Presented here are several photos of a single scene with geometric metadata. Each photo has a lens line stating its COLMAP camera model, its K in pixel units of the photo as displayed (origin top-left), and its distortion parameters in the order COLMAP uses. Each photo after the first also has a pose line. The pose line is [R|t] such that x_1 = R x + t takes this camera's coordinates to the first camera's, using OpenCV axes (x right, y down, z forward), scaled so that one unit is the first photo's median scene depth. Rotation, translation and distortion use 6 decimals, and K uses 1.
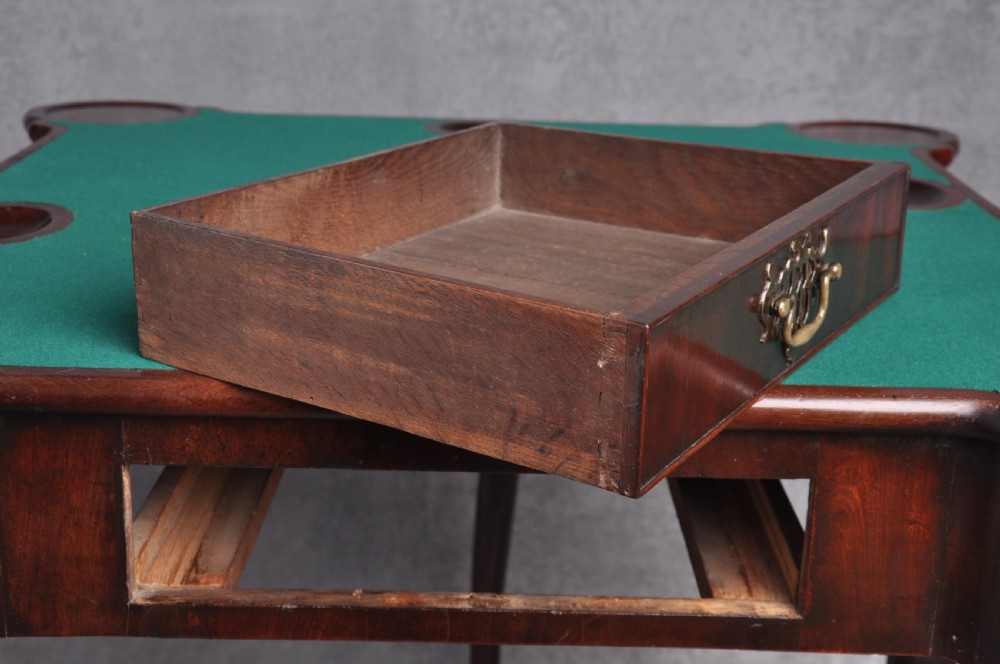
lens RADIAL K [[1339.3, 0, 500.0], [0, 1339.3, 332.0], [0, 0, 1]] dist [0.068488, 0.403948]
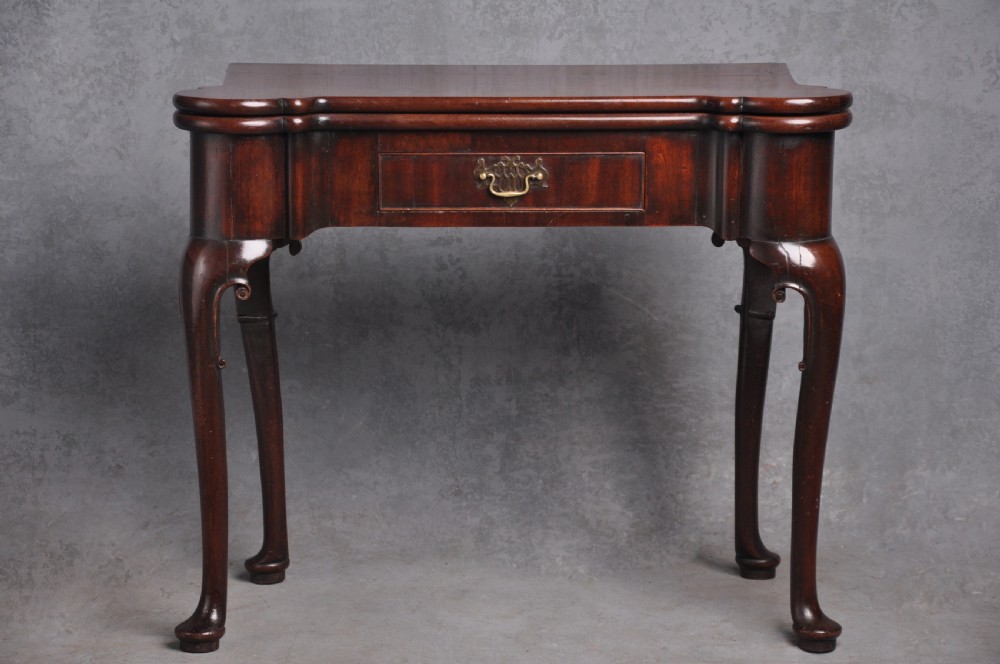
lens RADIAL K [[3882.9, 0, 500.0], [0, 3882.9, 332.0], [0, 0, 1]] dist [1.412282, -3.482520]
pose [[0.999714, -0.023243, 0.005560, -0.039043], [0.023863, 0.983504, -0.179304, 0.734569], [-0.001300, 0.179385, 0.983778, -2.592970]]
